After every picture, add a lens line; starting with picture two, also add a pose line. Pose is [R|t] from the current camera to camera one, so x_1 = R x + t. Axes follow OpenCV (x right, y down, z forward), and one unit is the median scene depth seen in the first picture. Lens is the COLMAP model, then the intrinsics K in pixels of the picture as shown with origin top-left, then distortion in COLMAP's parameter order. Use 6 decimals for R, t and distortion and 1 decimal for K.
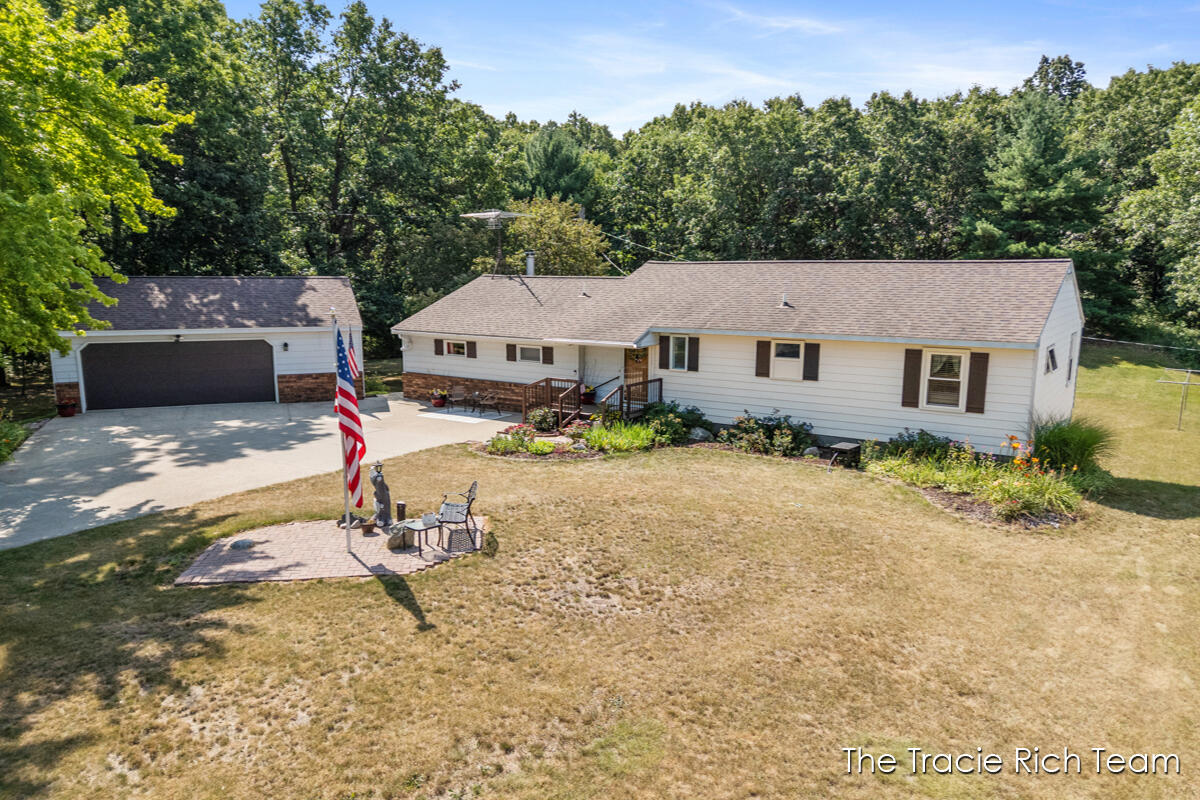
lens RADIAL K [[883.2, 0, 600.0], [0, 883.2, 400.0], [0, 0, 1]] dist [0.085729, -0.097871]
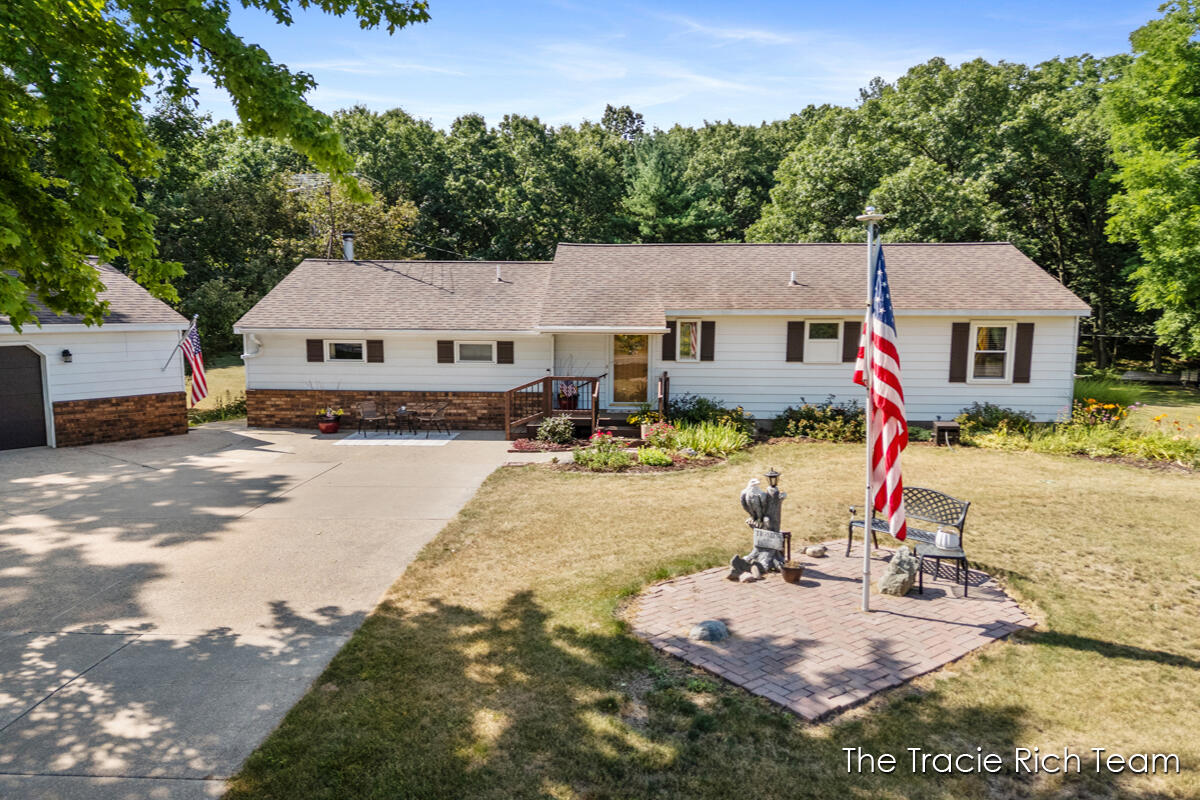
lens RADIAL K [[883.2, 0, 600.0], [0, 883.2, 400.0], [0, 0, 1]] dist [0.085729, -0.097871]
pose [[0.852118, -0.055692, 0.520378, -0.462588], [0.077305, 0.996809, -0.019906, 0.015248], [-0.517609, 0.057190, 0.853704, 0.349570]]
